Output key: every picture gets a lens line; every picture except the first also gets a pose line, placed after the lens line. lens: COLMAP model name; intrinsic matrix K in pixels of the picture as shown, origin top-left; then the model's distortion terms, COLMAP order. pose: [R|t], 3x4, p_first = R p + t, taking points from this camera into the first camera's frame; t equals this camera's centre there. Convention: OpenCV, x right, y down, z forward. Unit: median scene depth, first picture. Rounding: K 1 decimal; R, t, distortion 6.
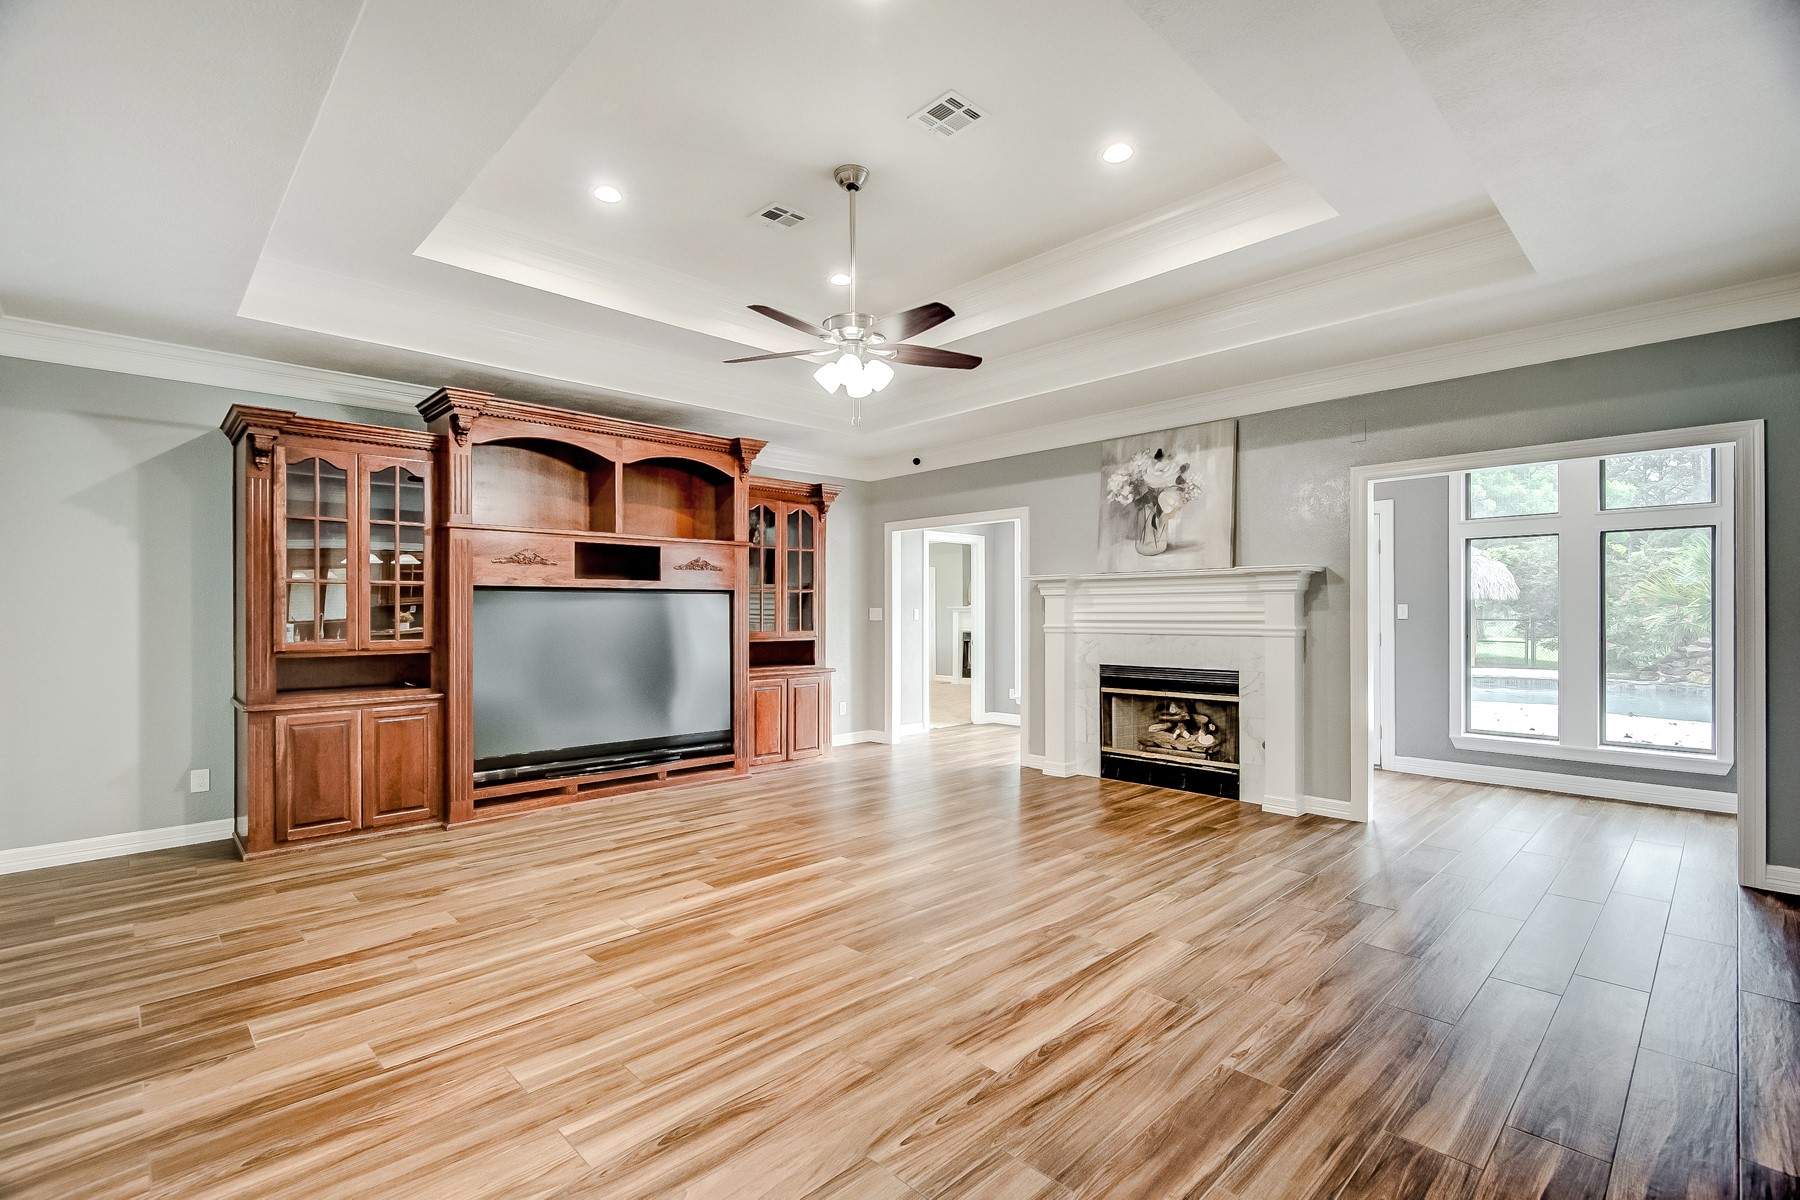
lens RADIAL K [[812.2, 0, 892.2], [0, 812.2, 607.6], [0, 0, 1]] dist [0.000609, -0.003008]
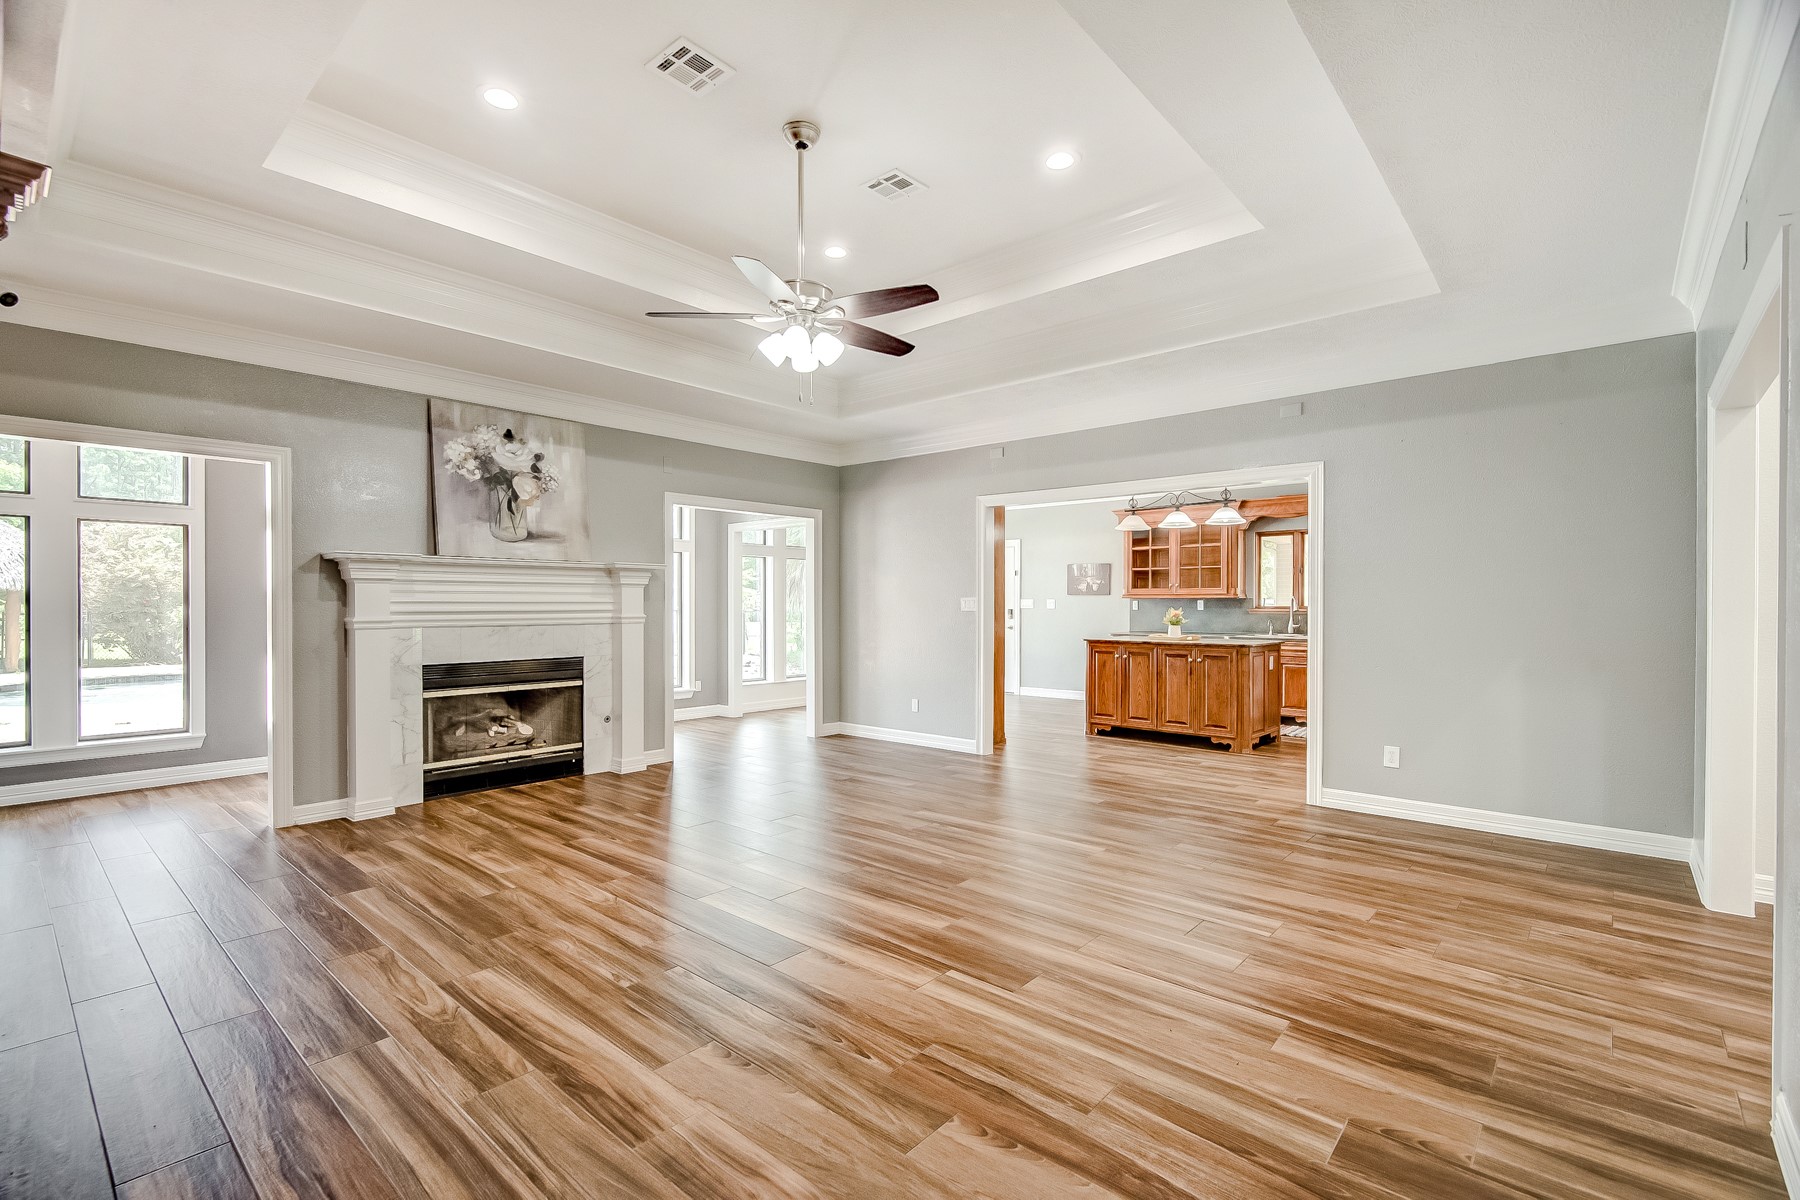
lens RADIAL K [[812.2, 0, 892.2], [0, 812.2, 607.6], [0, 0, 1]] dist [0.000609, -0.003008]
pose [[-0.078726, -0.002234, 0.996894, -0.753255], [-0.006614, 0.999977, 0.001719, 0.008469], [-0.996874, -0.006458, -0.078739, 0.733526]]
